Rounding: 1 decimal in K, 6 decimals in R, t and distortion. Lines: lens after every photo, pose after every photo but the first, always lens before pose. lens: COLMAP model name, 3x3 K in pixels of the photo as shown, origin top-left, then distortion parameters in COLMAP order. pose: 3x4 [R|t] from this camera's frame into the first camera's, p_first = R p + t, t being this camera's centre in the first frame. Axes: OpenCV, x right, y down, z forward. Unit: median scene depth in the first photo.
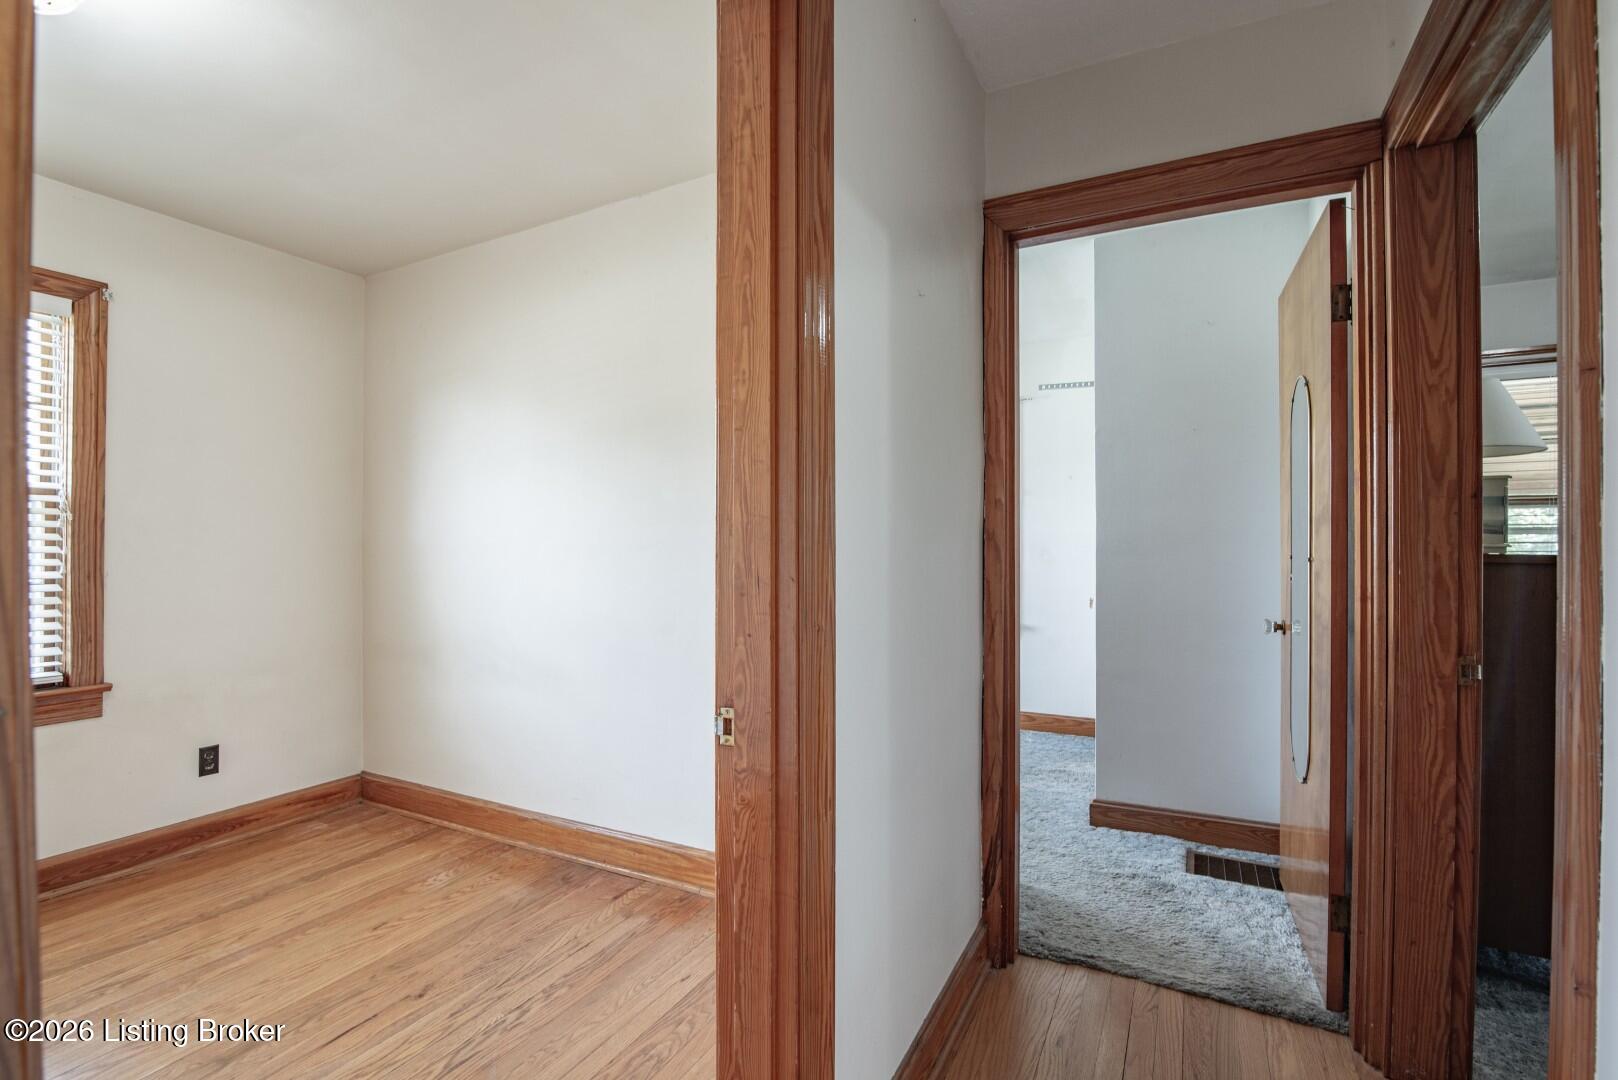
lens RADIAL K [[754.9, 0, 809.6], [0, 754.9, 540.0], [0, 0, 1]] dist [-0.018972, 0.001406]
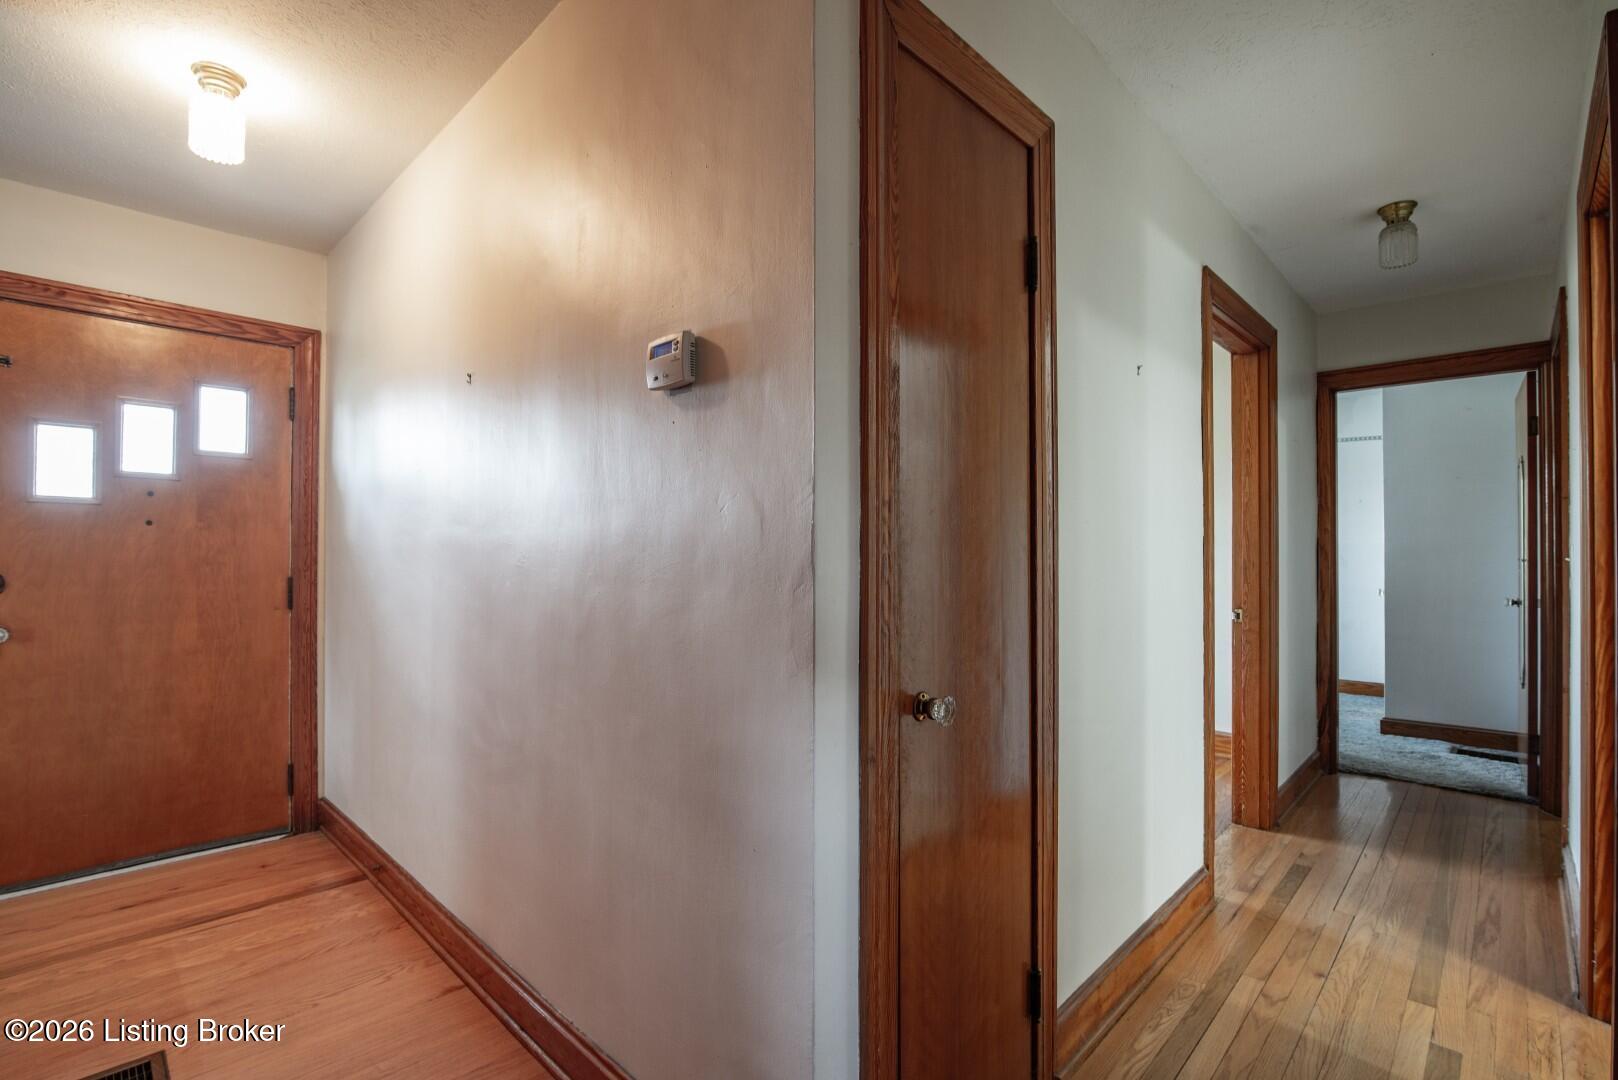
lens RADIAL K [[754.9, 0, 809.4], [0, 754.9, 546.3], [0, 0, 1]] dist [-0.018972, 0.001406]
pose [[0.959026, -0.002059, -0.283310, -0.475216], [0.001256, 0.999995, -0.003015, -0.004580], [0.283314, 0.002536, 0.959024, -1.204342]]
